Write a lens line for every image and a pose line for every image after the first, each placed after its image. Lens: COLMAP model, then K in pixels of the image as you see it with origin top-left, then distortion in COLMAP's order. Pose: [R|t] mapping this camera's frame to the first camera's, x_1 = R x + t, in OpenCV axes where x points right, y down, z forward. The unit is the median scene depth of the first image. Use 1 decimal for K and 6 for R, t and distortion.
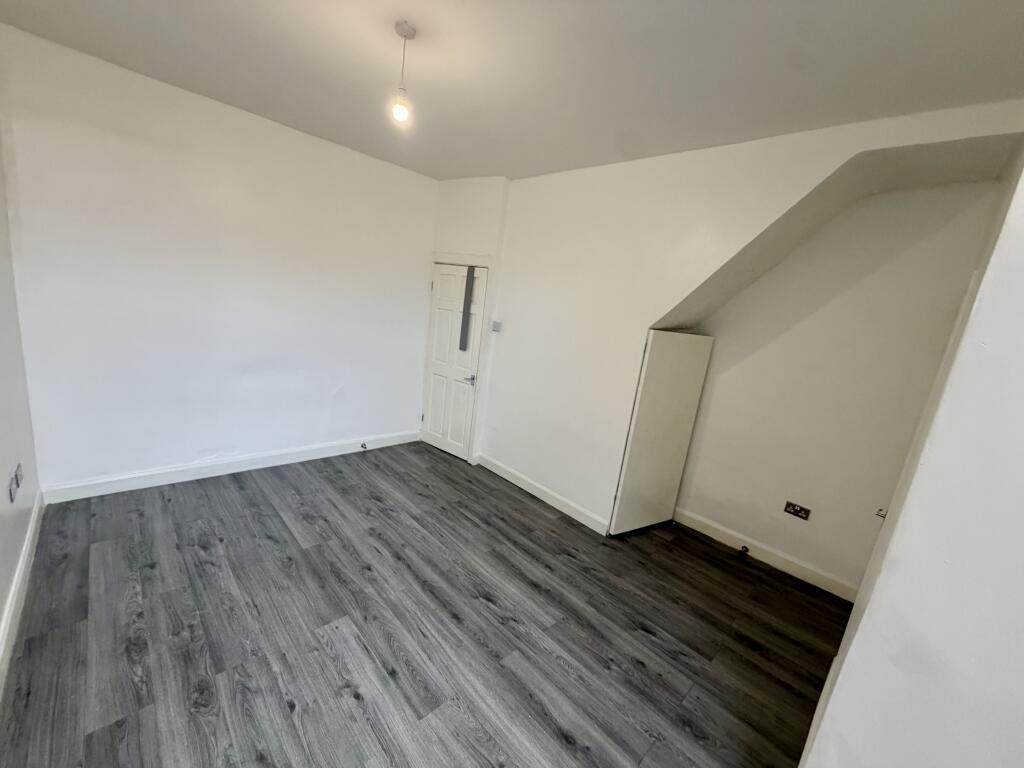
lens RADIAL K [[407.0, 0, 507.1], [0, 407.0, 386.0], [0, 0, 1]] dist [0.000000, -0.000129]
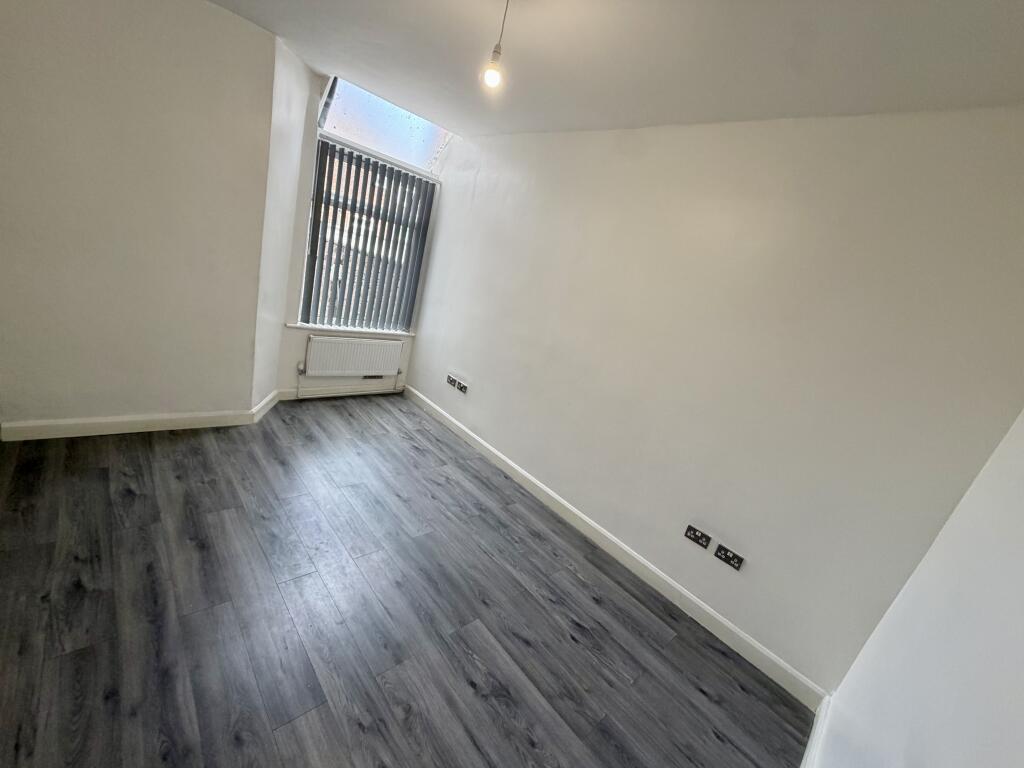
lens RADIAL K [[407.0, 0, 507.1], [0, 407.0, 386.0], [0, 0, 1]] dist [0.000000, -0.000129]
pose [[-0.932361, -0.350589, -0.088256, -0.371161], [-0.350153, 0.814951, 0.461788, -0.437988], [-0.089973, 0.461457, -0.882588, 1.746652]]
